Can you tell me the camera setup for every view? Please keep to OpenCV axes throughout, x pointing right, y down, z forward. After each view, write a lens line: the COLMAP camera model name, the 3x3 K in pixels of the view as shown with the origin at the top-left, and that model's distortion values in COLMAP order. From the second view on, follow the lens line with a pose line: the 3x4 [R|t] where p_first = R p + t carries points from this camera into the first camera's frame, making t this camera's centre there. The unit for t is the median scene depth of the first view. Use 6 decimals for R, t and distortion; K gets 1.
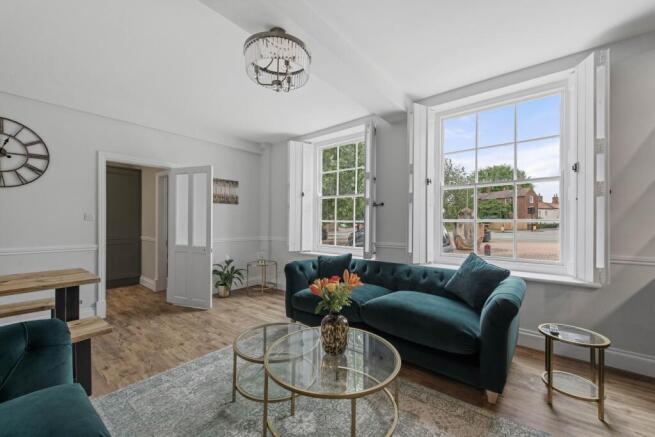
lens RADIAL K [[269.7, 0, 322.0], [0, 269.7, 220.1], [0, 0, 1]] dist [0.002855, -0.002234]
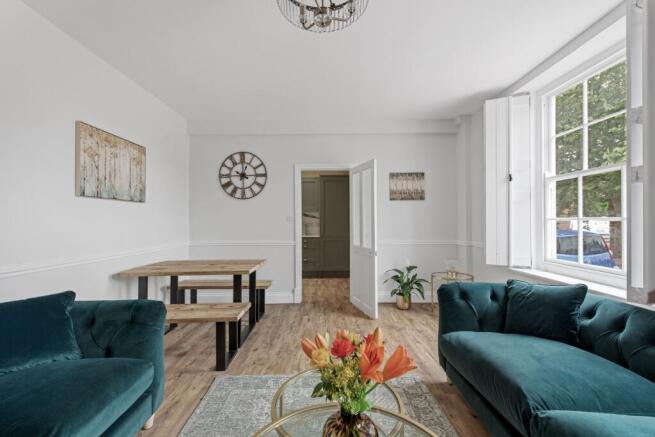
lens RADIAL K [[269.7, 0, 323.5], [0, 269.7, 217.4], [0, 0, 1]] dist [0.002855, -0.002234]
pose [[0.630525, -0.019878, -0.775914, 0.162076], [0.013647, 0.999801, -0.014524, 0.003397], [0.776049, -0.001431, 0.630671, 0.284883]]
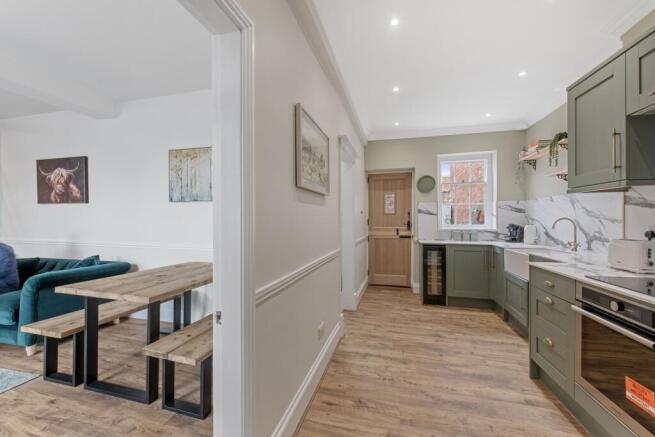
lens RADIAL K [[269.7, 0, 330.3], [0, 269.7, 221.2], [0, 0, 1]] dist [0.002855, -0.002234]
pose [[-0.903224, -0.011613, -0.429013, -0.683298], [-0.011769, 0.999928, -0.002291, -0.001593], [0.429009, 0.002980, -0.903296, 1.188173]]
